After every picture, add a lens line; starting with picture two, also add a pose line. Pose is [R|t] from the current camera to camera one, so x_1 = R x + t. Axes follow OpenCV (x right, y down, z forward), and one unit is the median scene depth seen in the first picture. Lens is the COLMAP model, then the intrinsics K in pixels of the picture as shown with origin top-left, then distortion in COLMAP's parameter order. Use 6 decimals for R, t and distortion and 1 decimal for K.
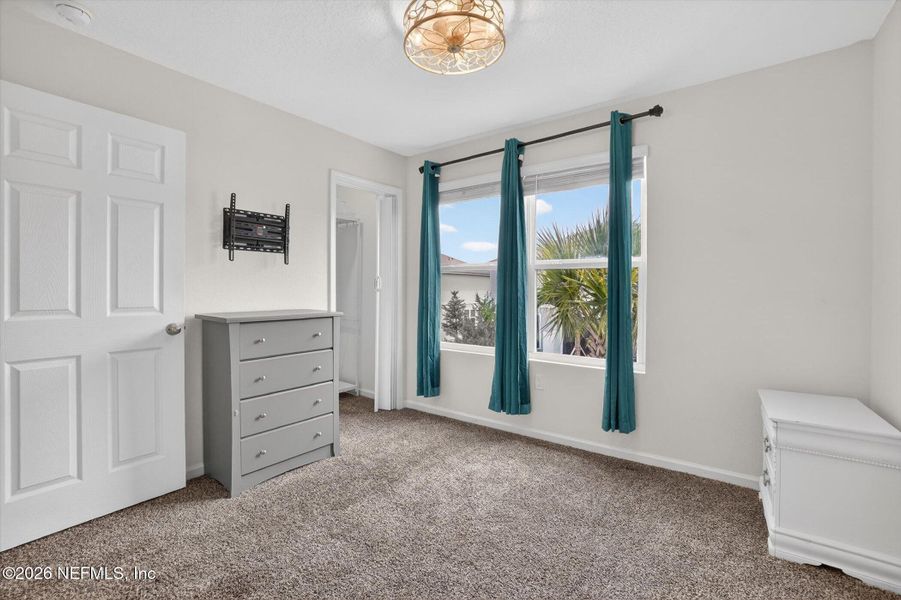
lens RADIAL K [[403.2, 0, 447.7], [0, 403.2, 285.3], [0, 0, 1]] dist [-0.056750, 0.018501]
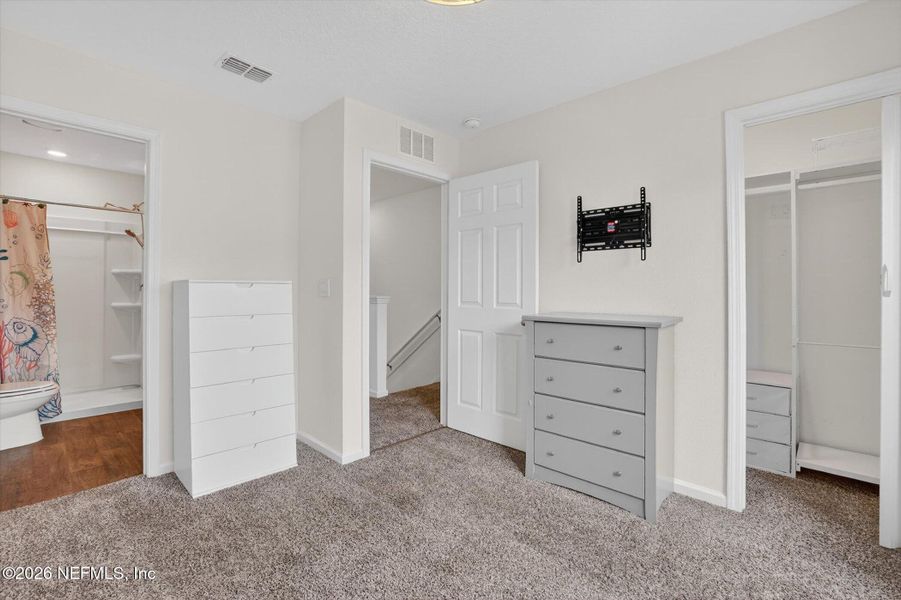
lens RADIAL K [[403.2, 0, 447.7], [0, 403.2, 285.3], [0, 0, 1]] dist [-0.056750, 0.018501]
pose [[-0.118810, -0.013112, -0.992830, 0.494670], [0.001194, 0.999910, -0.013348, 0.010003], [0.992916, -0.002771, -0.118784, 0.750934]]
